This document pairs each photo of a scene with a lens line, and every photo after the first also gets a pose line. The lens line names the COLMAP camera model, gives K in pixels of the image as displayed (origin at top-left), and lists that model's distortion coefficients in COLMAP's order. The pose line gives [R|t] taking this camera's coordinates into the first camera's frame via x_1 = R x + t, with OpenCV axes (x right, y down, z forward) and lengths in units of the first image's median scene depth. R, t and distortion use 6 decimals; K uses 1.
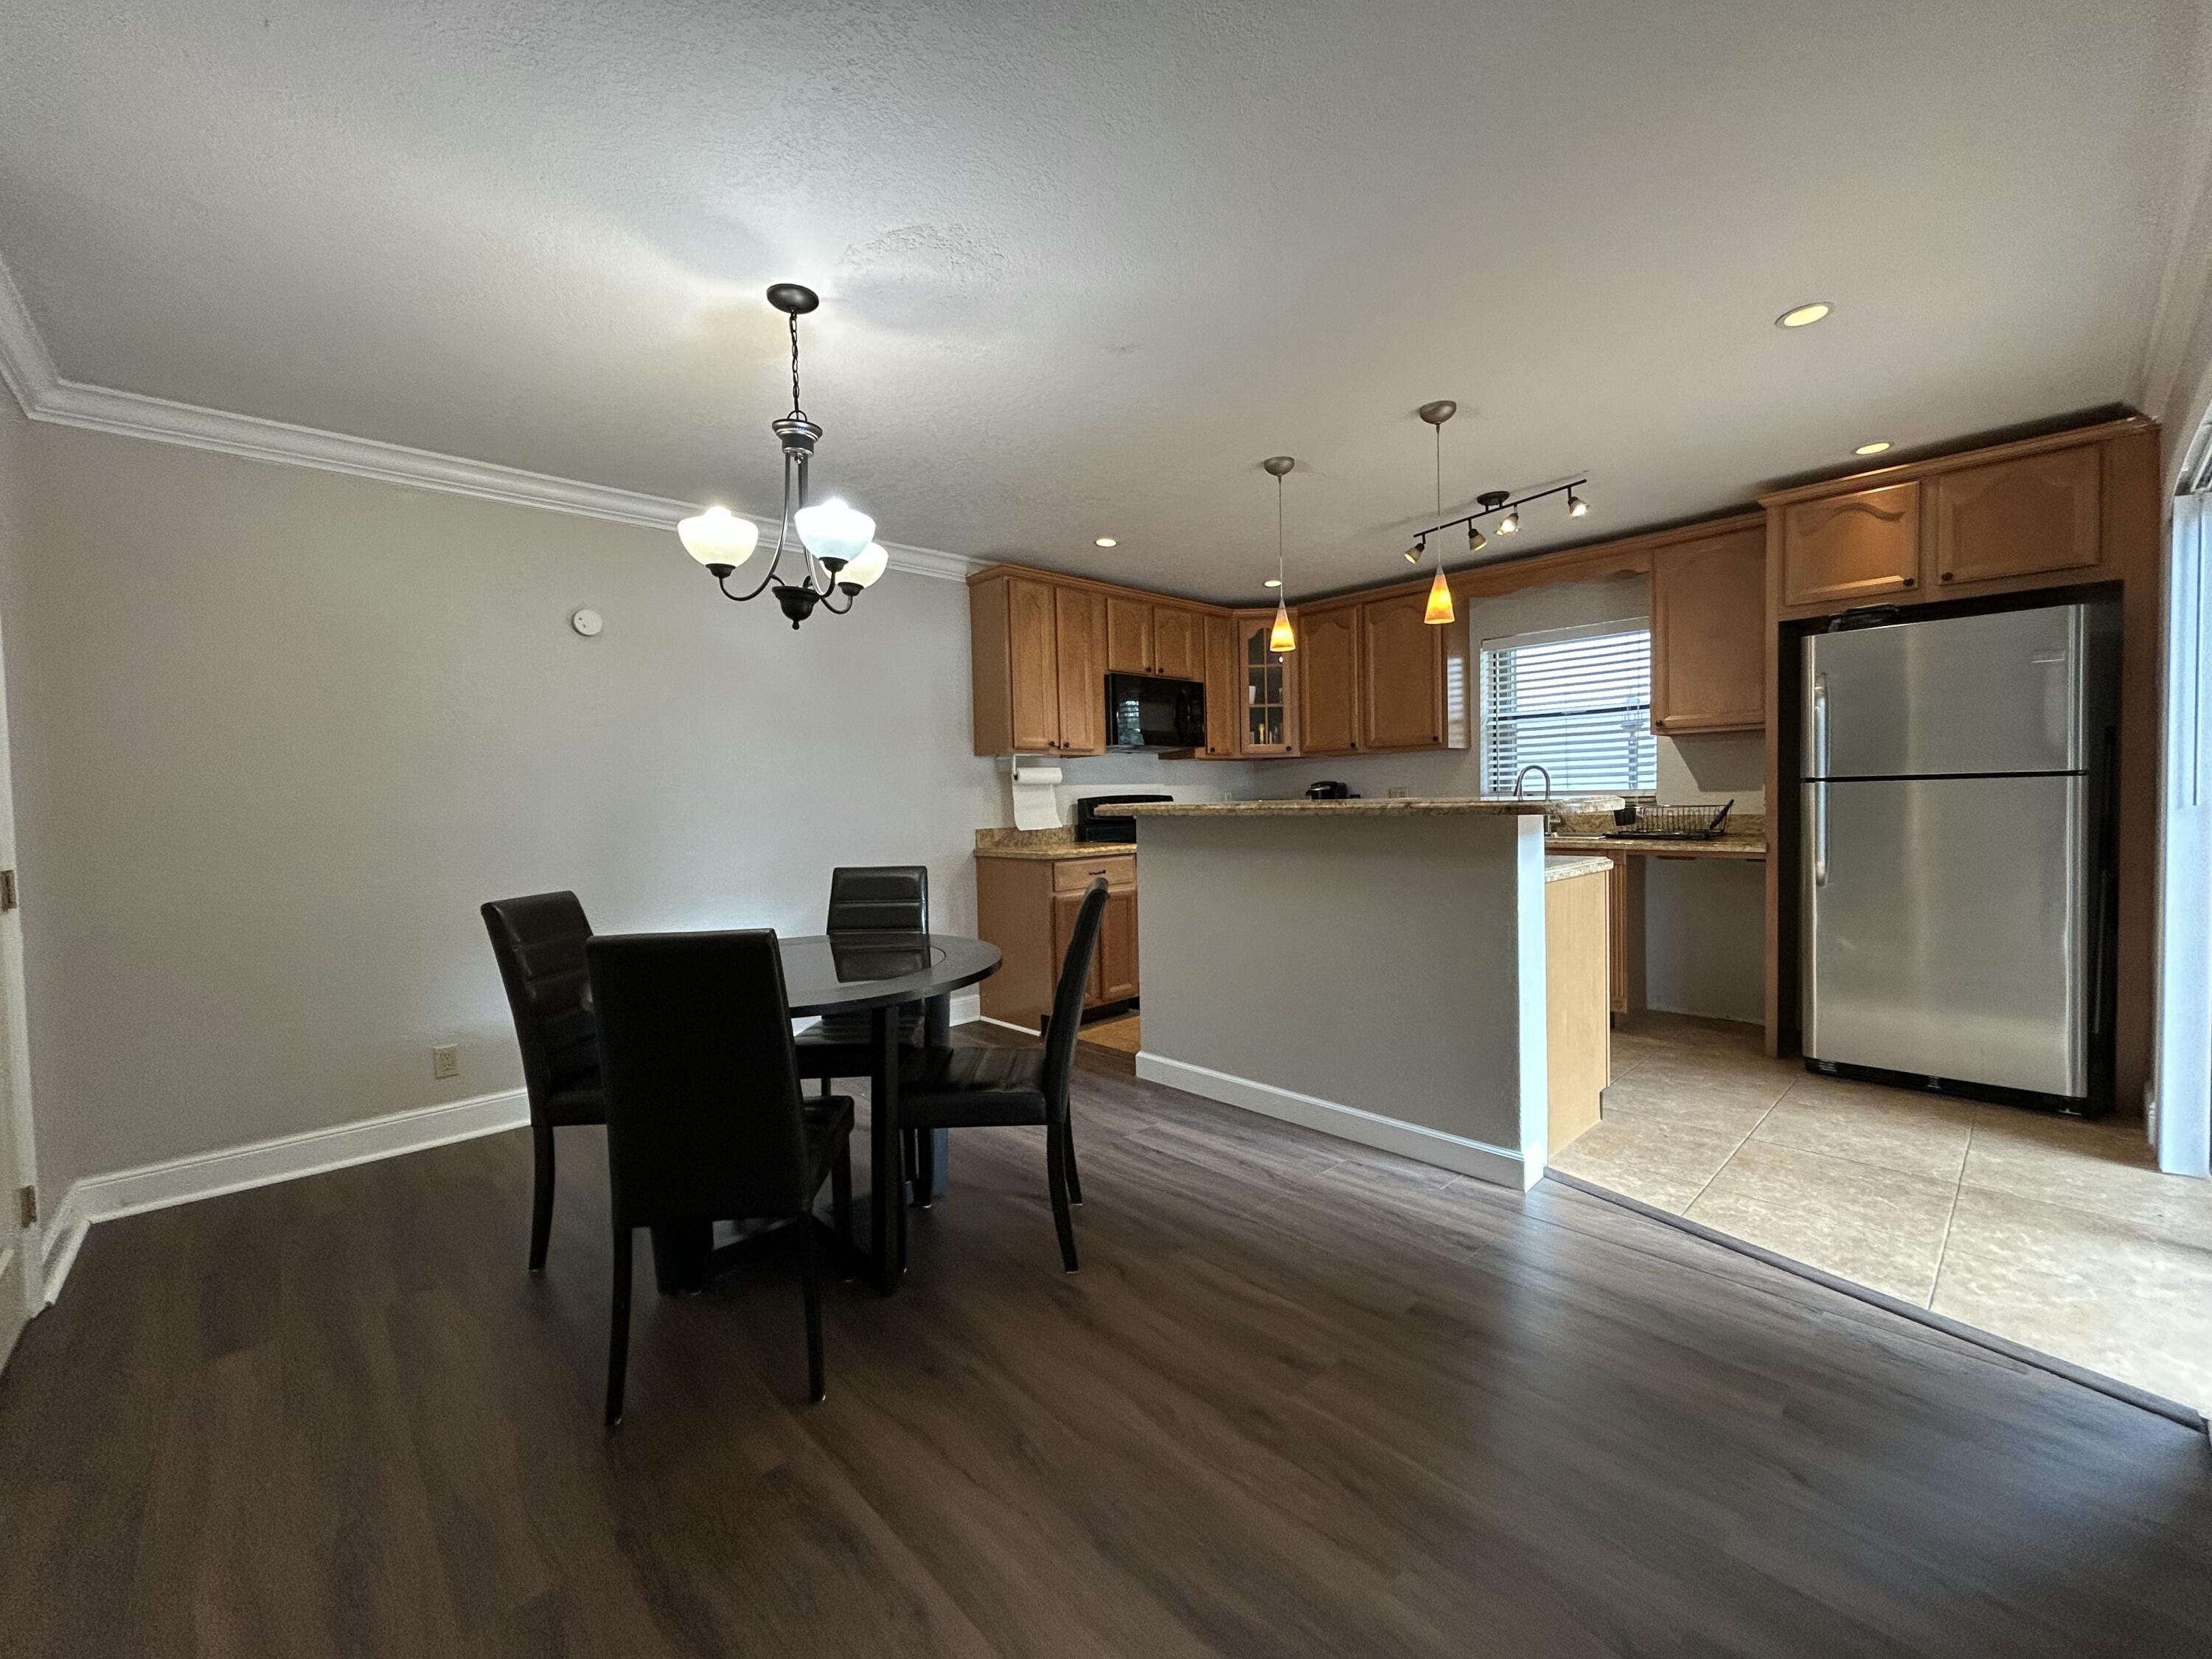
lens RADIAL K [[887.8, 0, 1102.3], [0, 887.8, 828.0], [0, 0, 1]] dist [-0.003227, 0.000854]
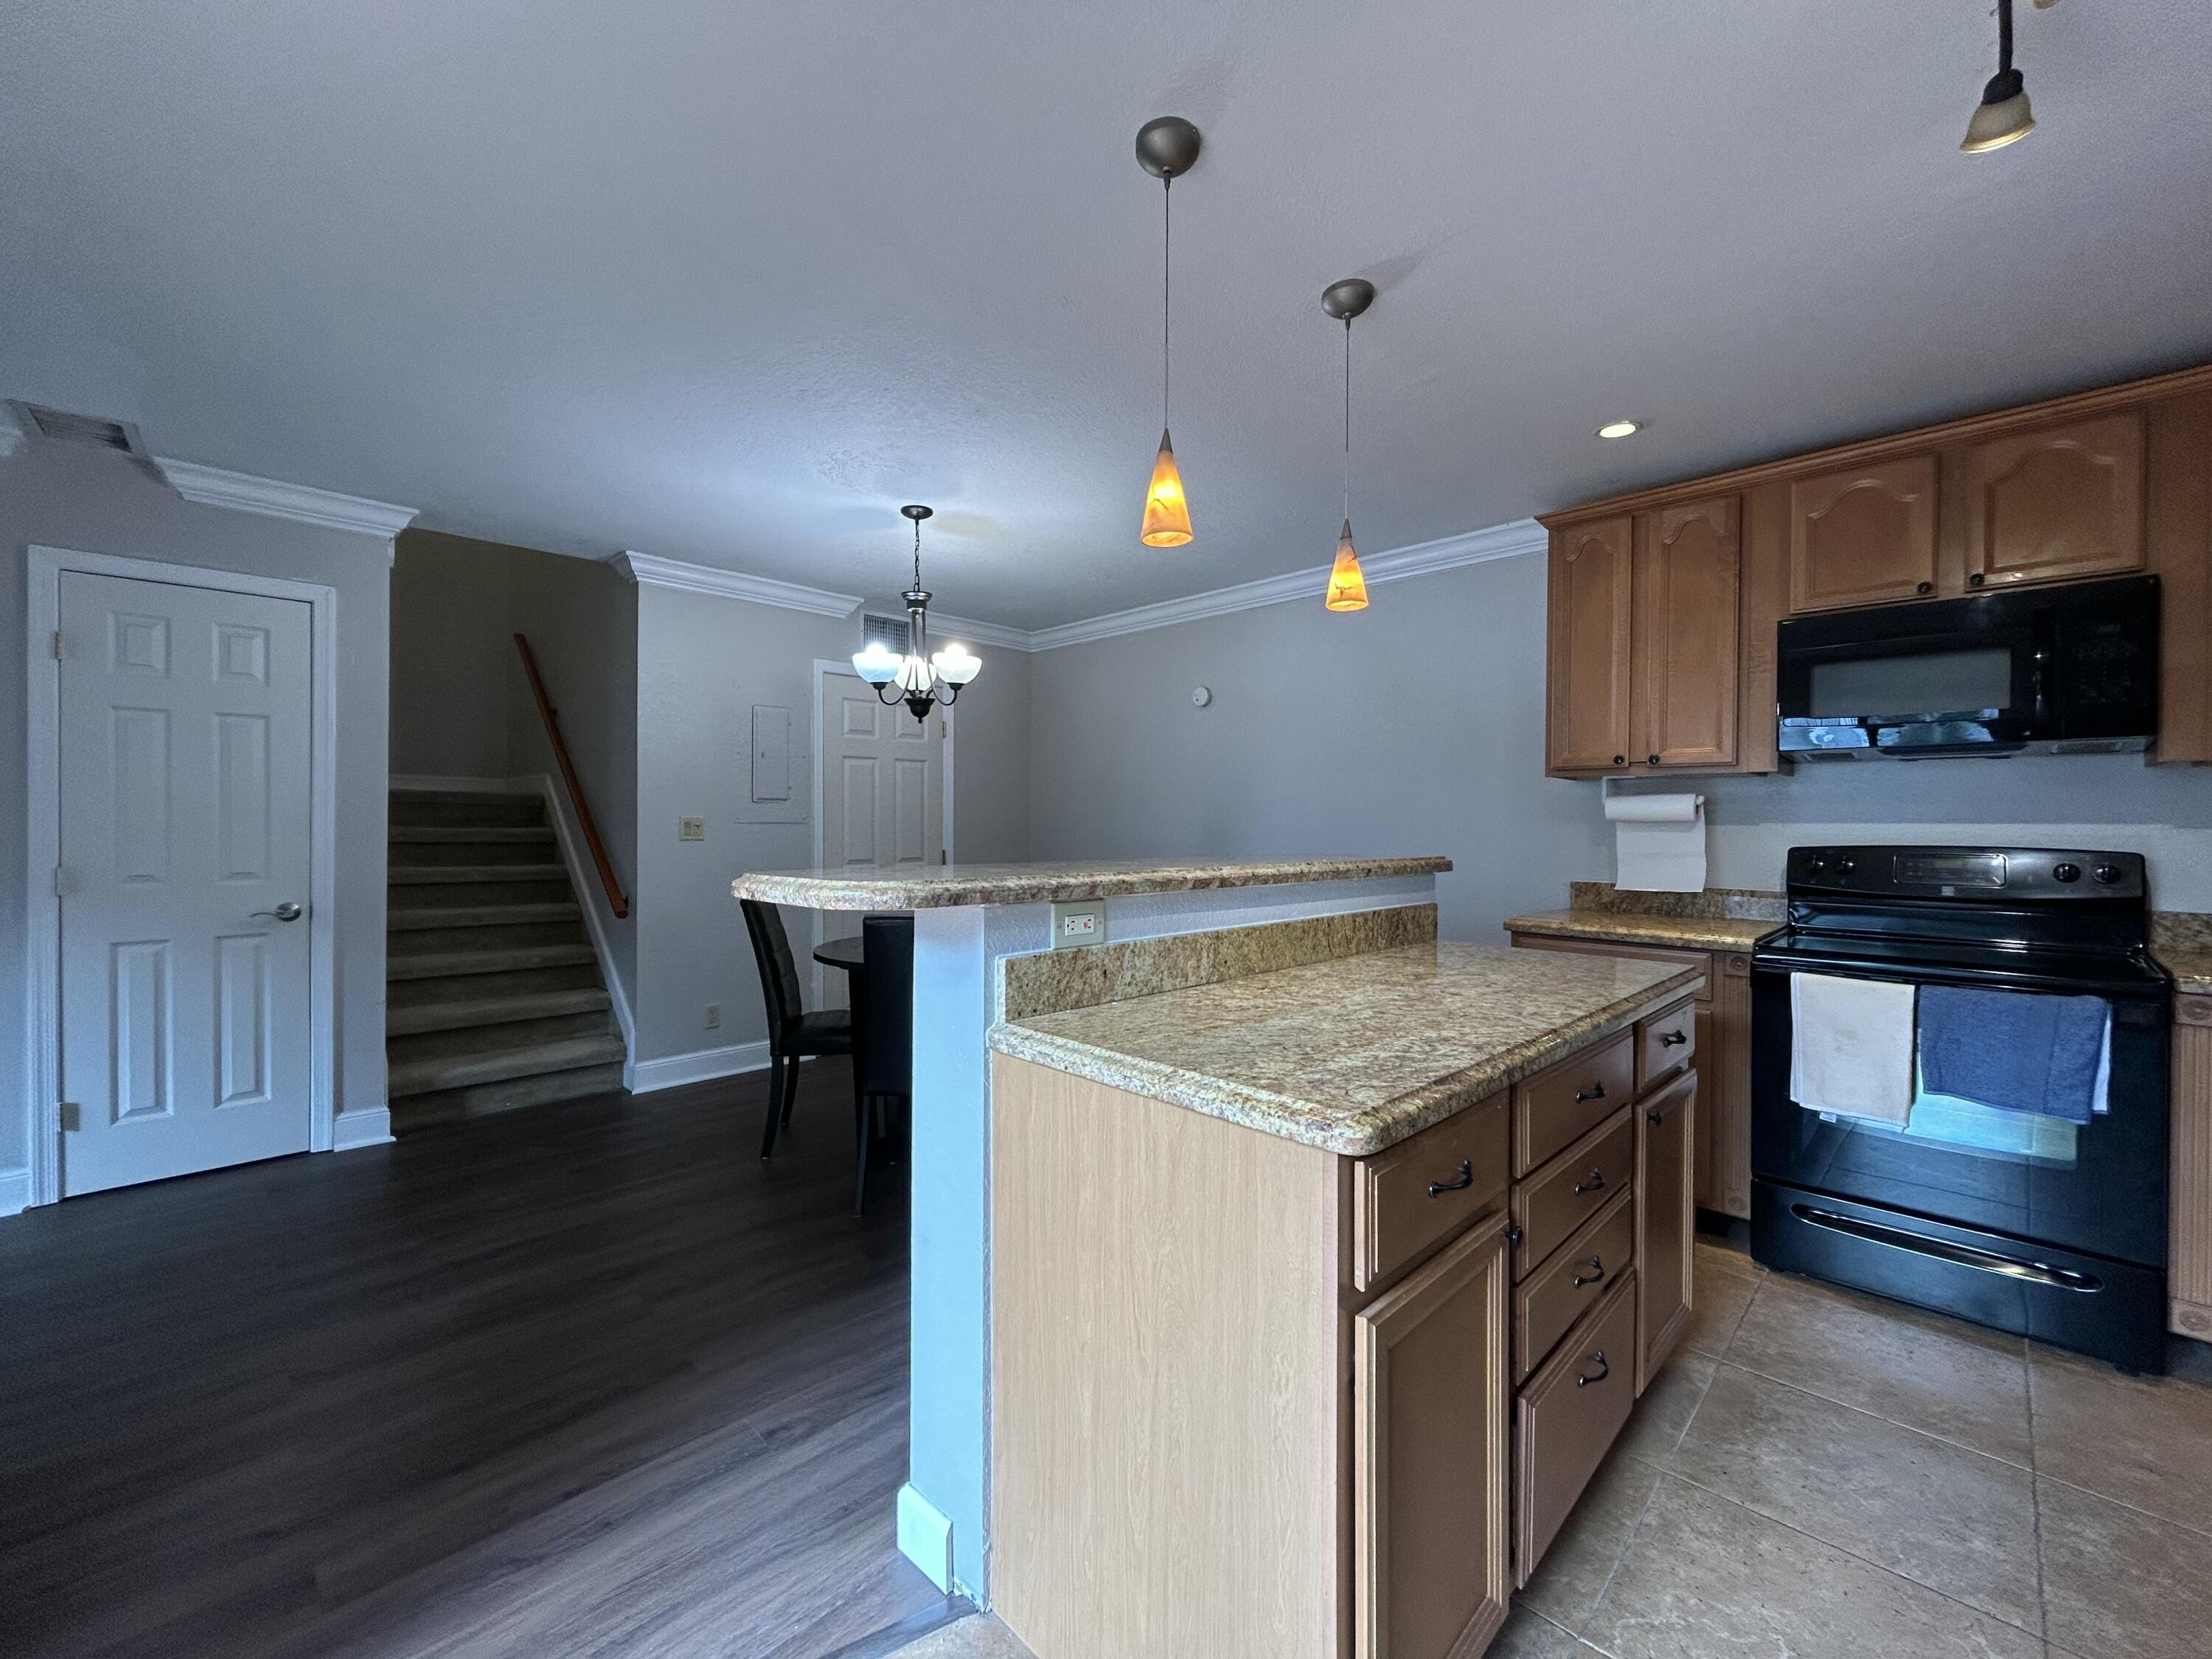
lens RADIAL K [[887.8, 0, 1101.6], [0, 887.8, 823.6], [0, 0, 1]] dist [-0.003227, 0.000854]
pose [[0.040685, 0.026859, -0.998811, 0.590857], [-0.042243, 0.998791, 0.025138, -0.049648], [0.998279, 0.041170, 0.041771, 0.612689]]
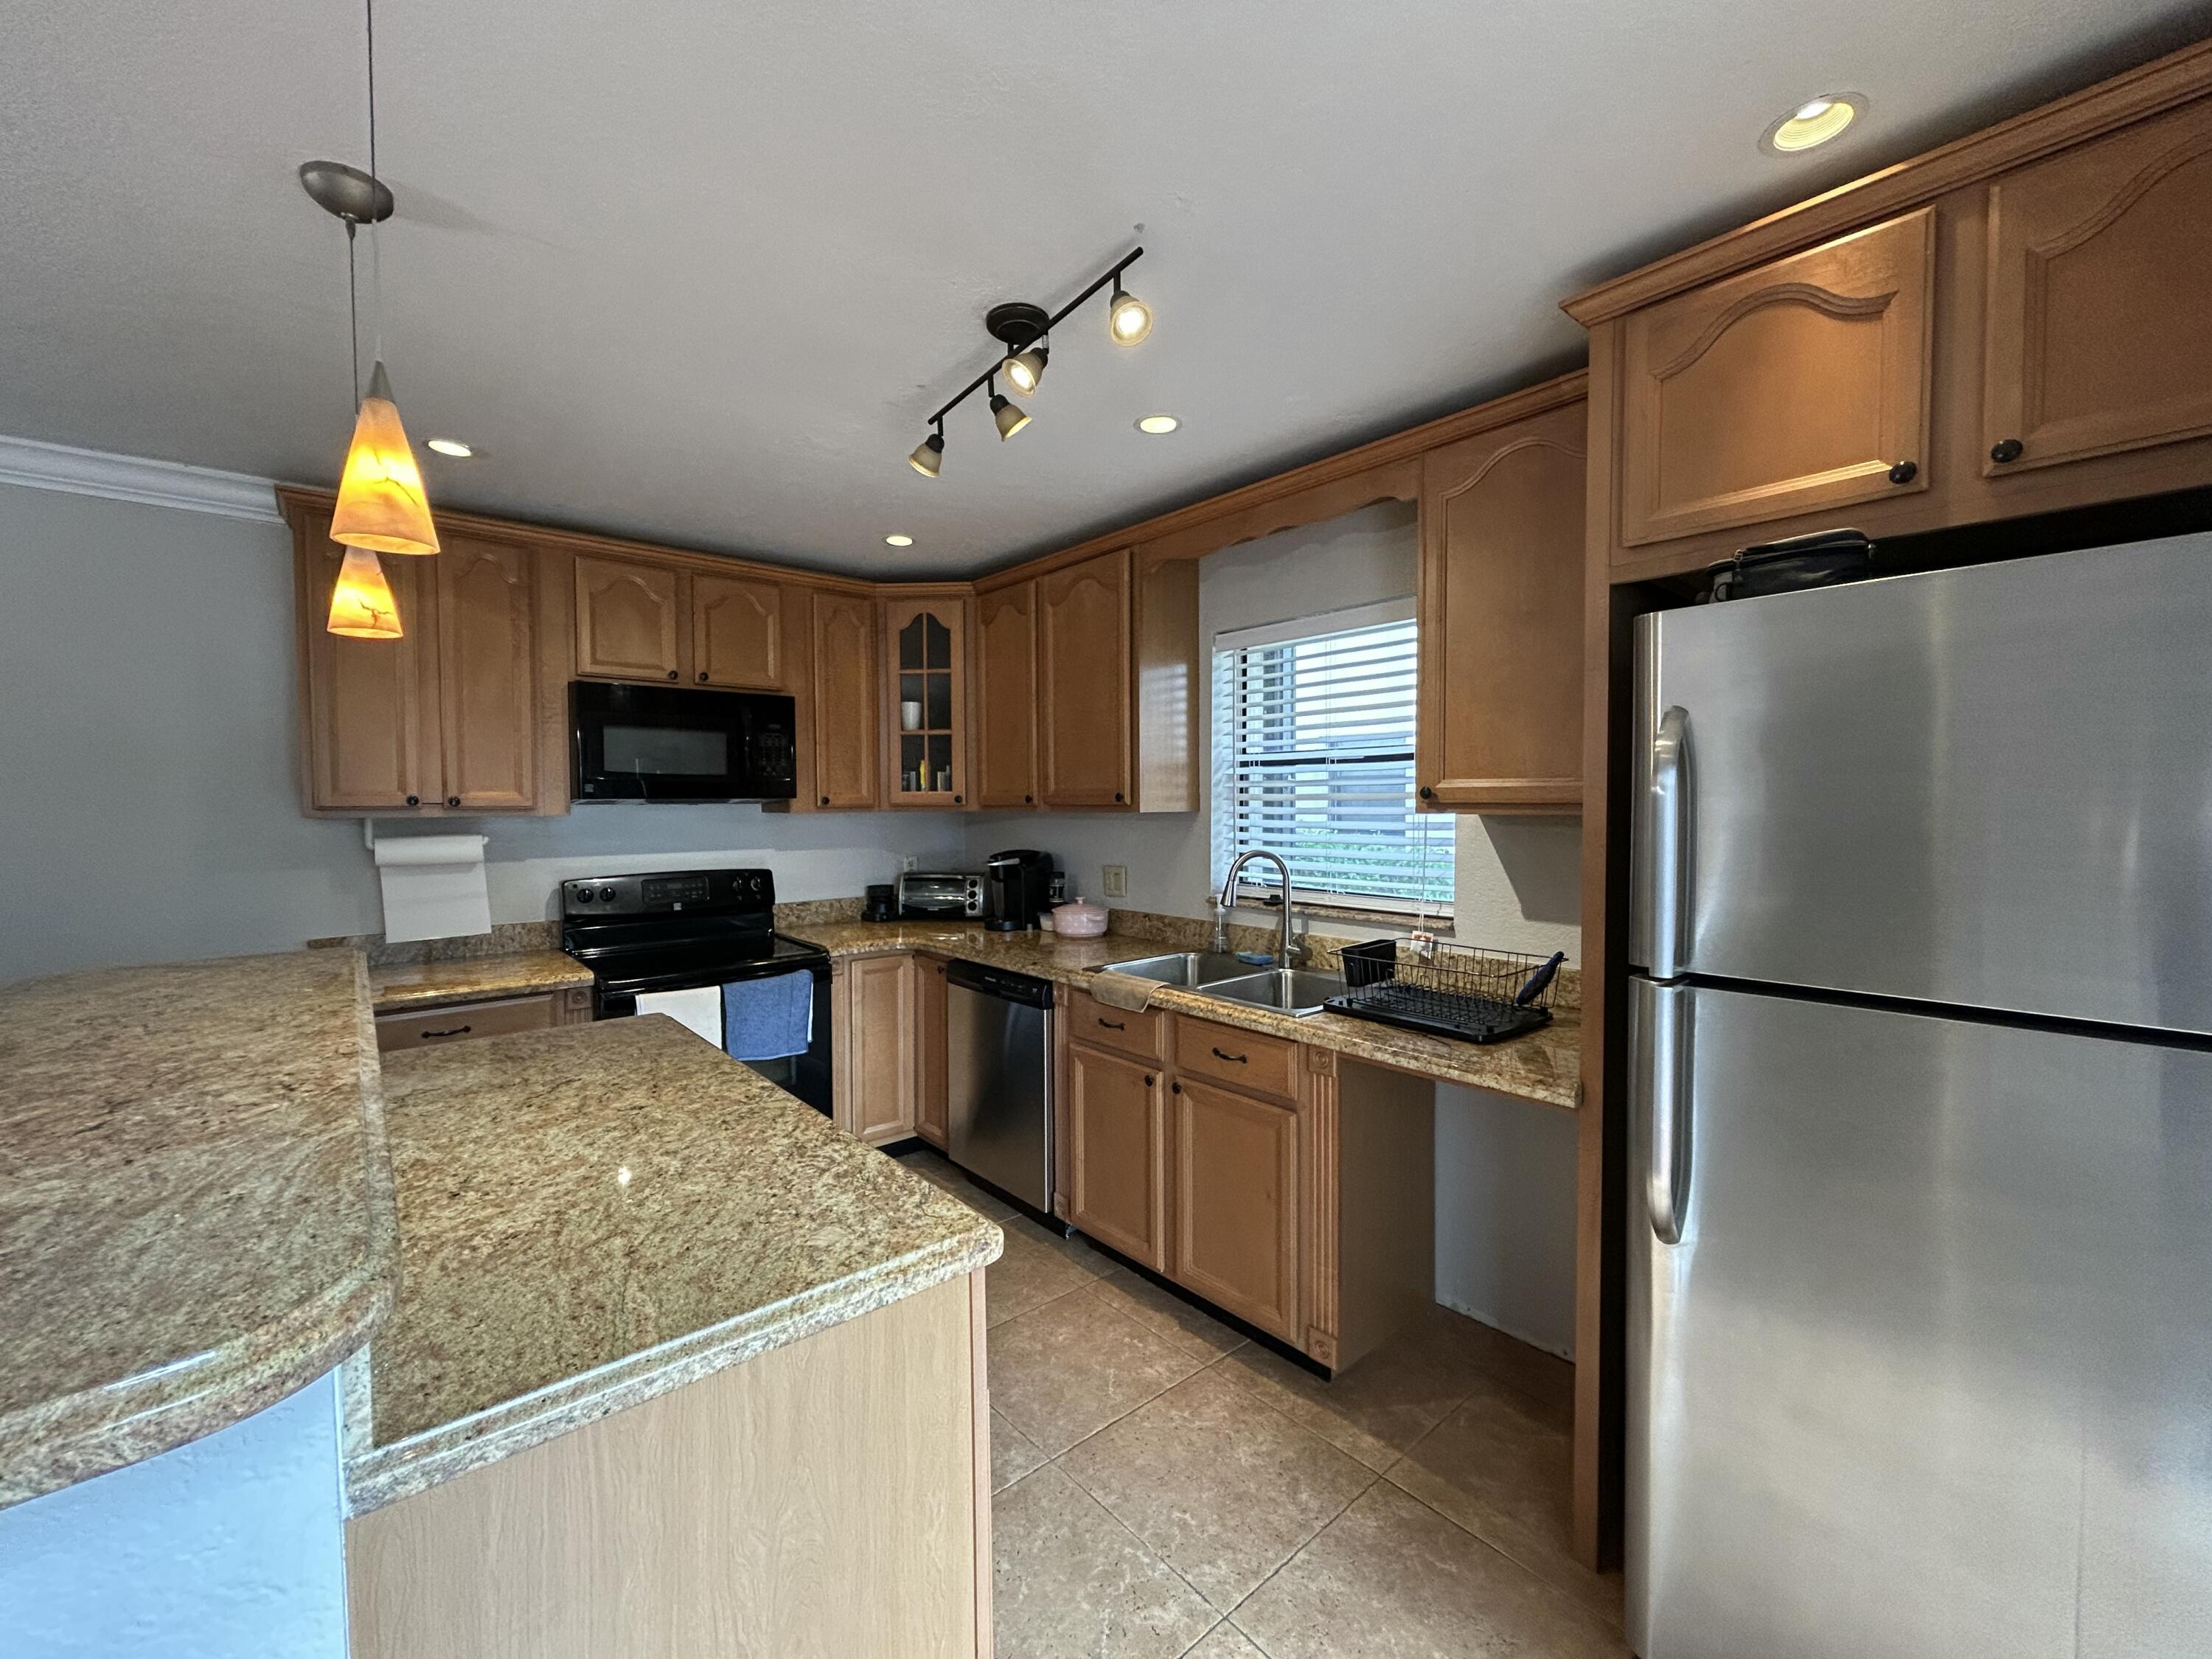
lens RADIAL K [[887.8, 0, 1107.3], [0, 887.8, 827.7], [0, 0, 1]] dist [-0.003227, 0.000854]
pose [[0.998942, 0.019819, -0.041492, 0.434548], [-0.020047, 0.999786, -0.005083, -0.085165], [0.041383, 0.005910, 0.999126, 0.448359]]
